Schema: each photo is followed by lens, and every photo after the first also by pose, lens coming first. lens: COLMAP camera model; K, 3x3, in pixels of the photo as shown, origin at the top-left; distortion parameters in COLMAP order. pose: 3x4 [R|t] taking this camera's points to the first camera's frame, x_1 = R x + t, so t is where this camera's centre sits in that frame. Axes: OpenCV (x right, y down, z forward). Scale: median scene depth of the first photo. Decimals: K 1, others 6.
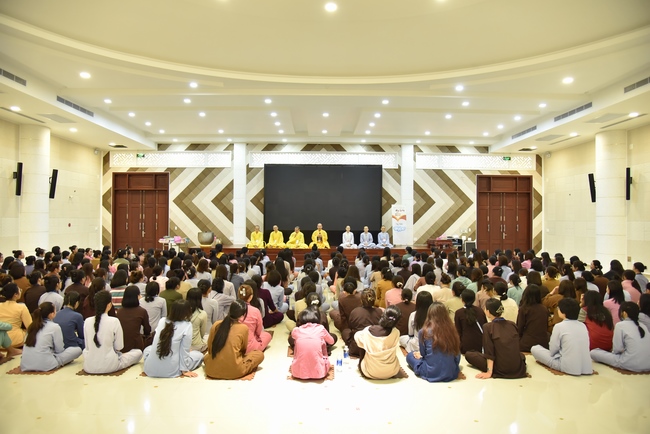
lens RADIAL K [[452.9, 0, 325.0], [0, 452.9, 217.0], [0, 0, 1]] dist [-0.070985, 0.001747]
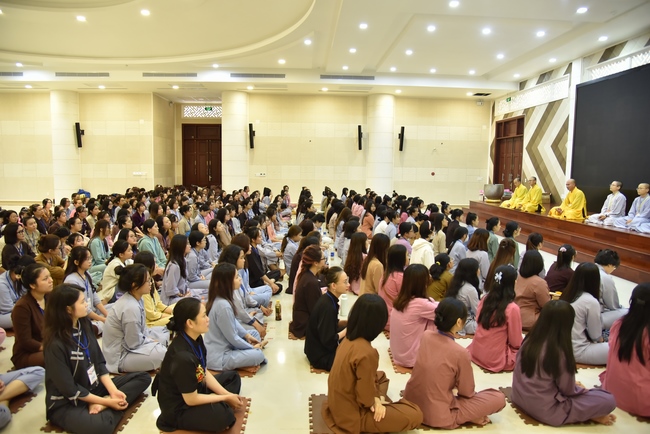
lens RADIAL K [[452.9, 0, 325.0], [0, 452.9, 217.0], [0, 0, 1]] dist [-0.070985, 0.001747]
pose [[0.022347, 0.100726, -0.994663, 0.504553], [0.003373, 0.994898, 0.100826, 0.007693], [0.999745, -0.005608, 0.021894, 0.603082]]
